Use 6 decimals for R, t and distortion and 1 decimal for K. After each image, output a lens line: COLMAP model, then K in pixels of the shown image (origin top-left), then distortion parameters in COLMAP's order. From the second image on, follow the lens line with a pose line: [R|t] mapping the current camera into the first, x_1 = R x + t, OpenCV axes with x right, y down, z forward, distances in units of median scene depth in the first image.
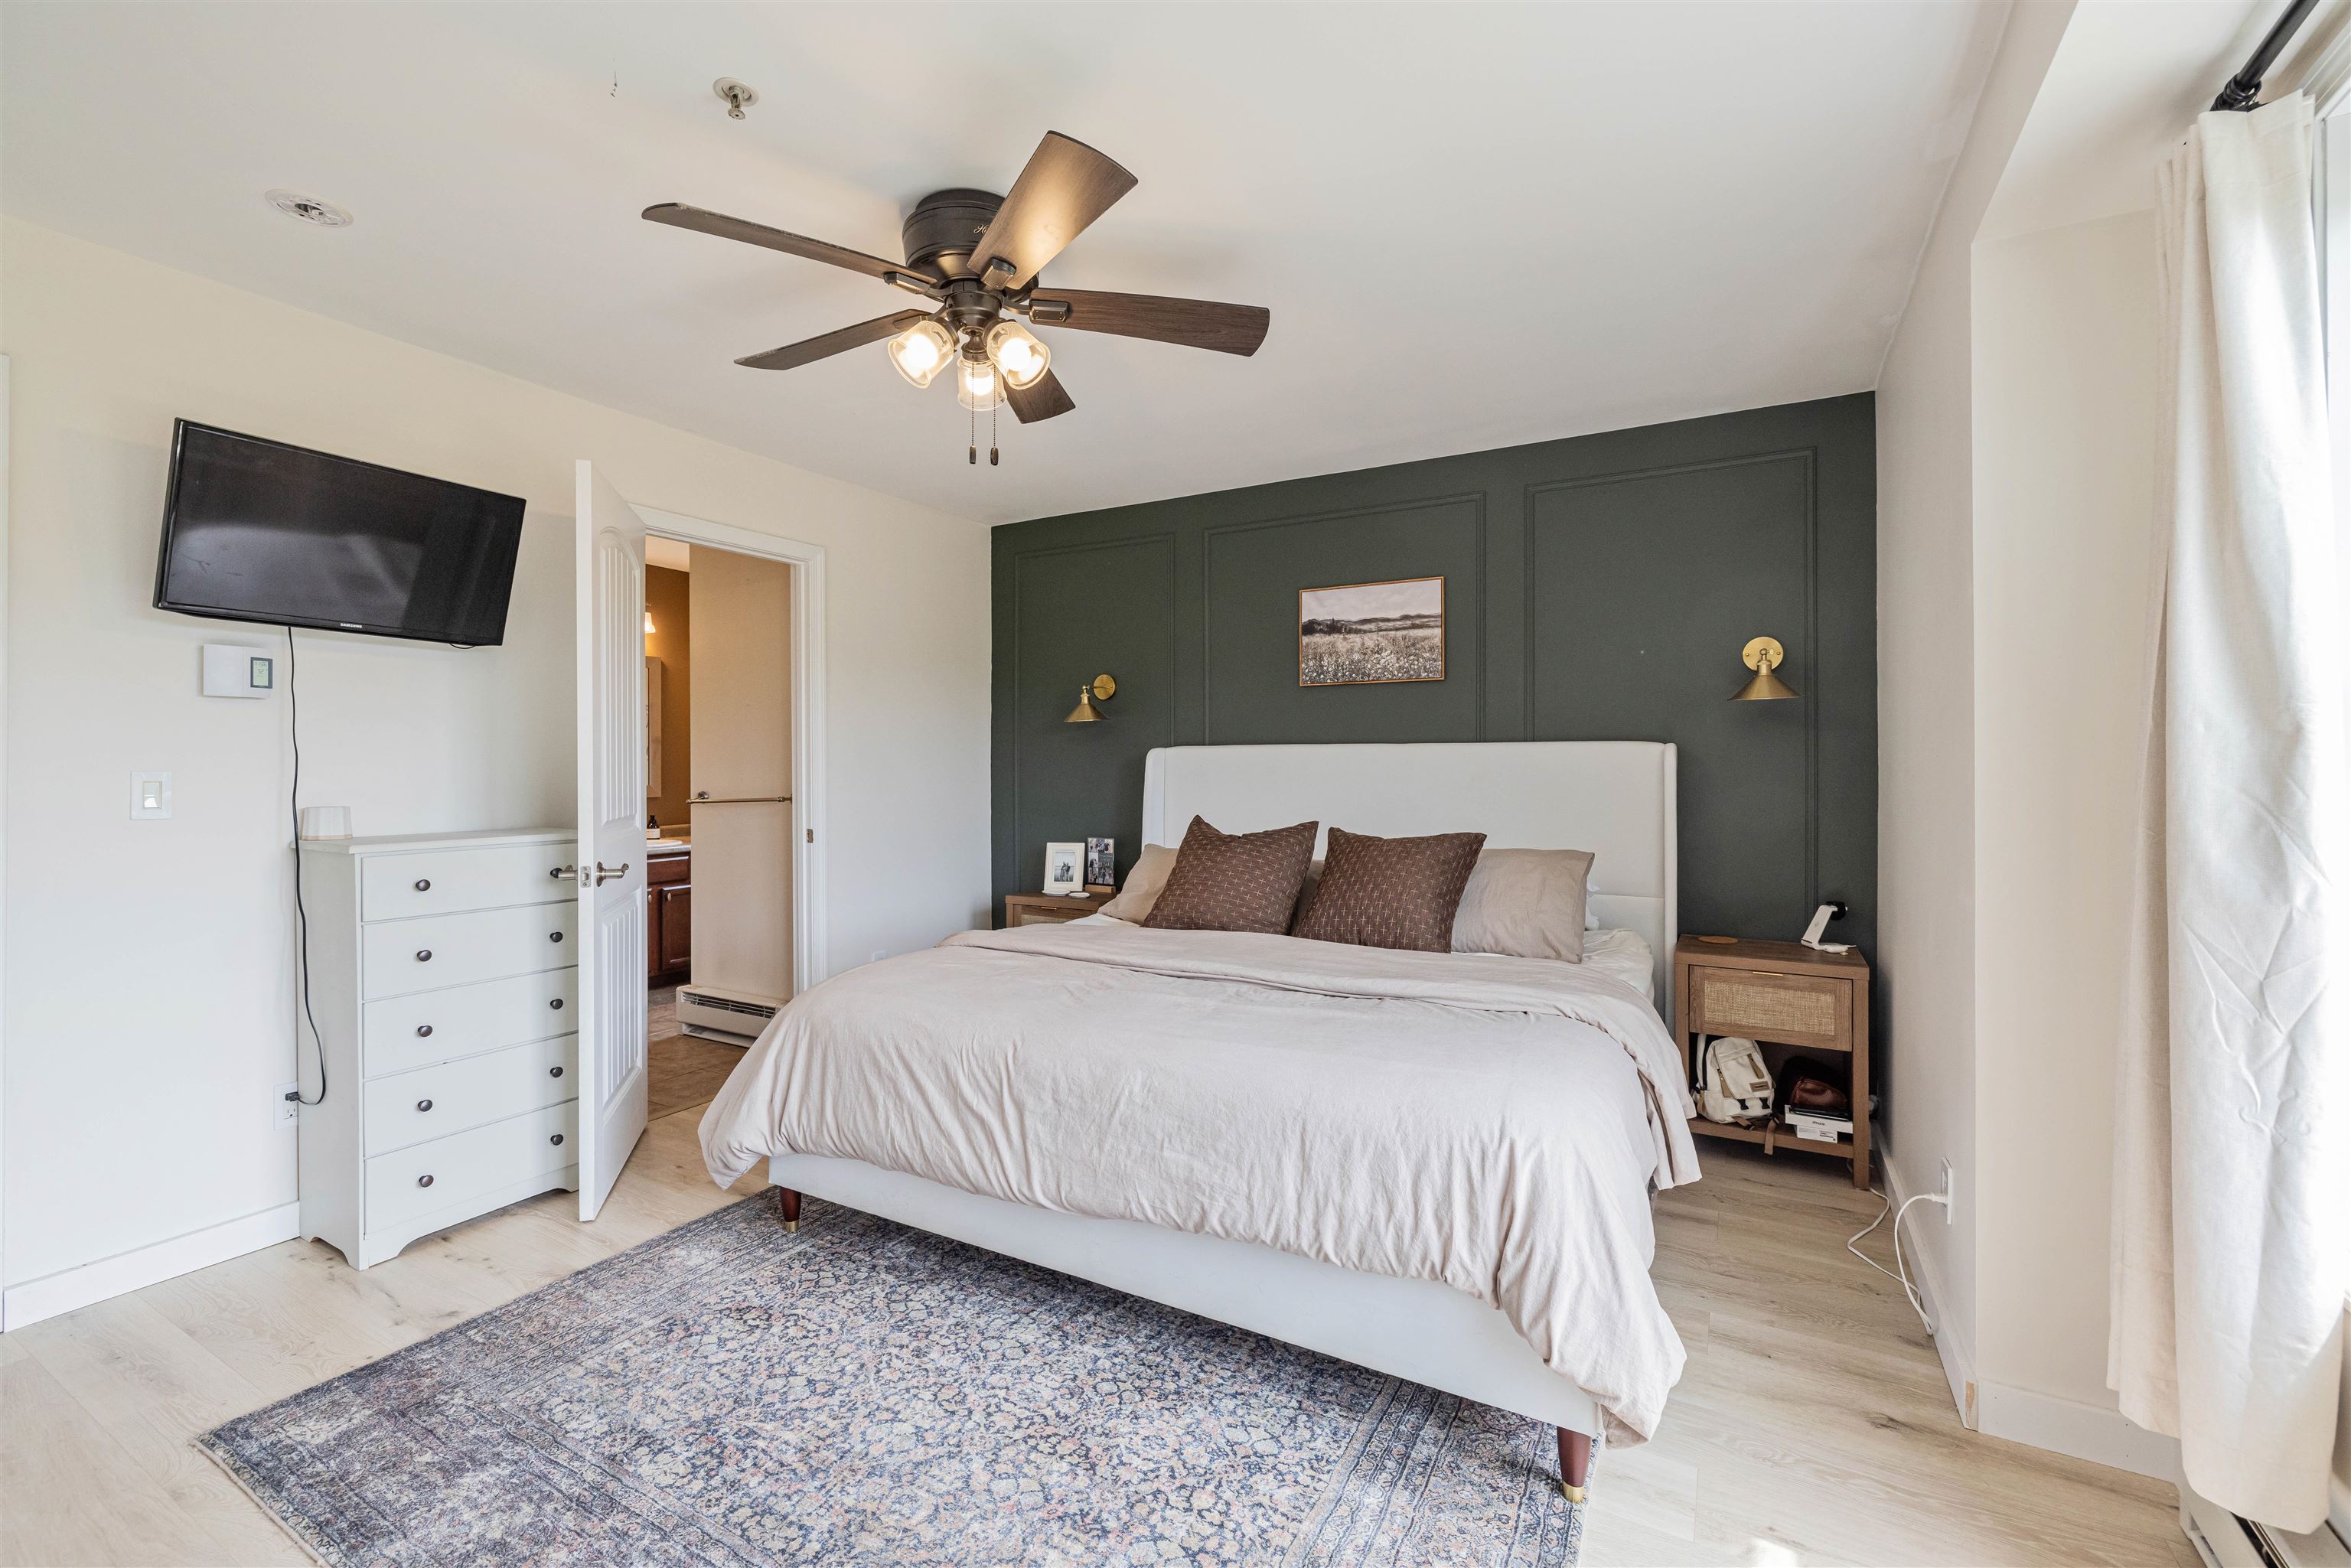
lens RADIAL K [[987.4, 0, 1145.1], [0, 987.4, 764.4], [0, 0, 1]] dist [-0.000452, 0.000530]
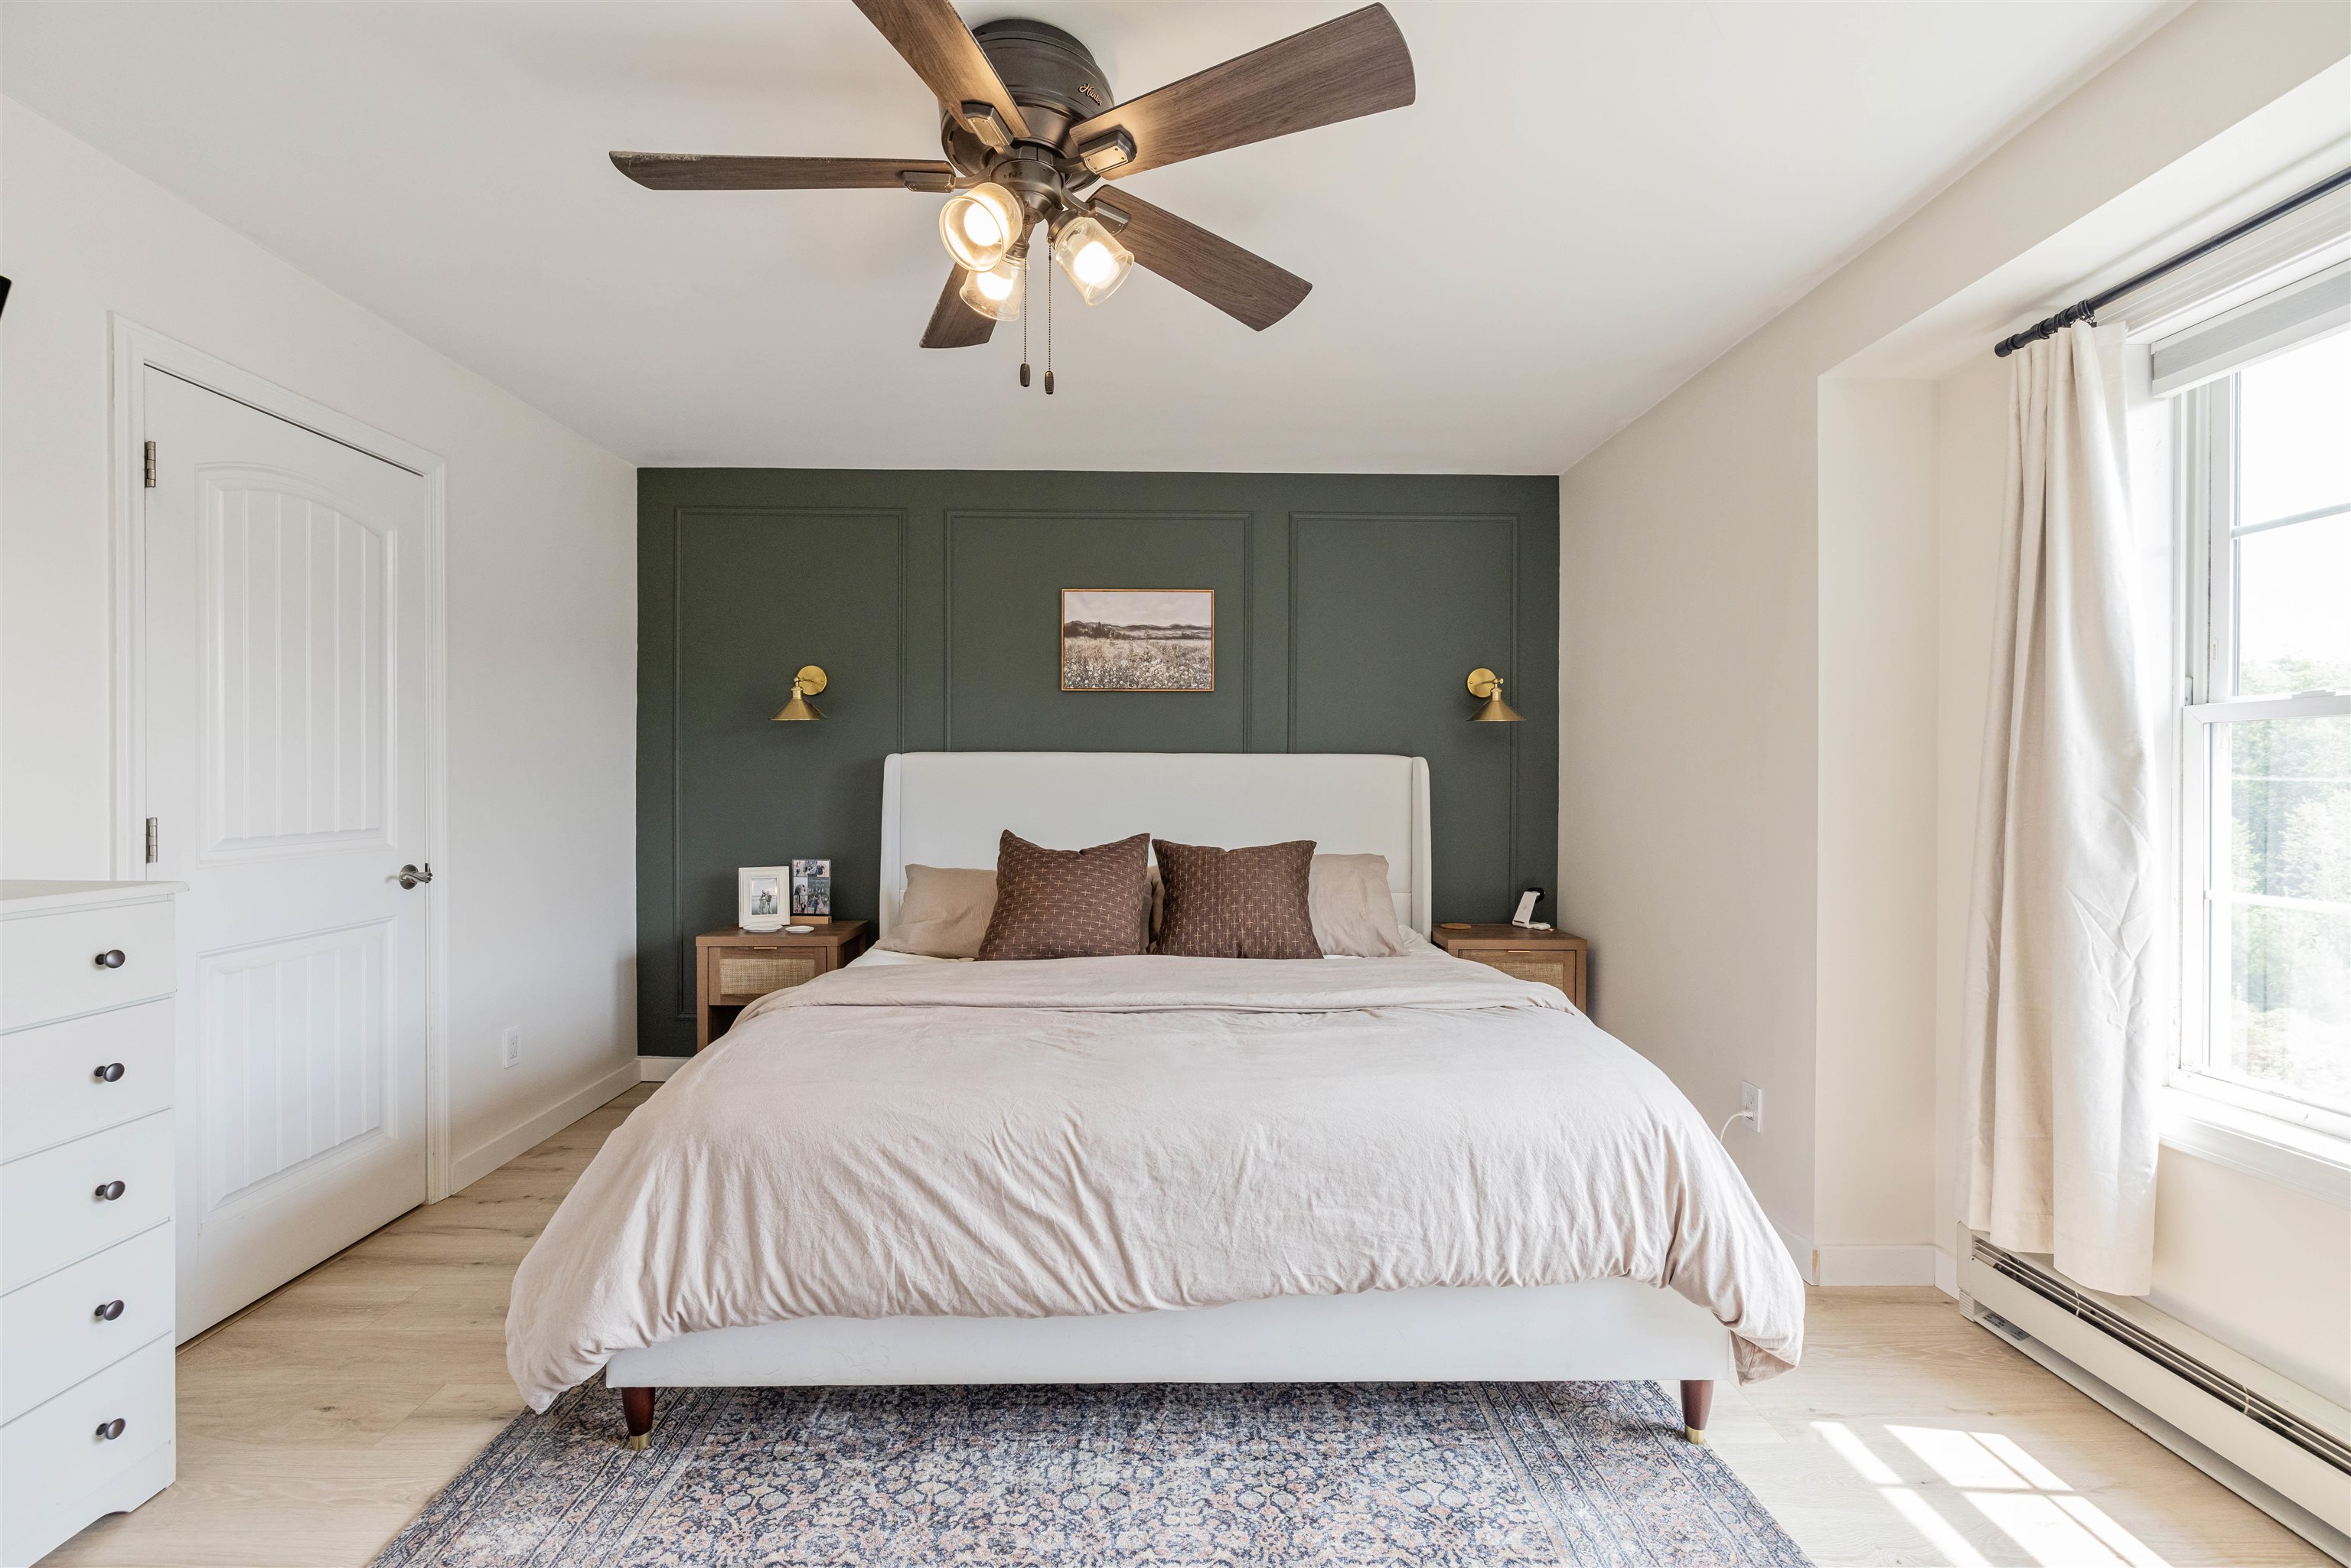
lens RADIAL K [[987.4, 0, 1162.9], [0, 987.4, 782.3], [0, 0, 1]] dist [-0.000452, 0.000530]
pose [[0.858555, 0.001005, 0.512721, -0.459249], [-0.005466, 0.999959, 0.007193, 0.001960], [-0.512693, -0.008978, 0.858525, 0.259912]]
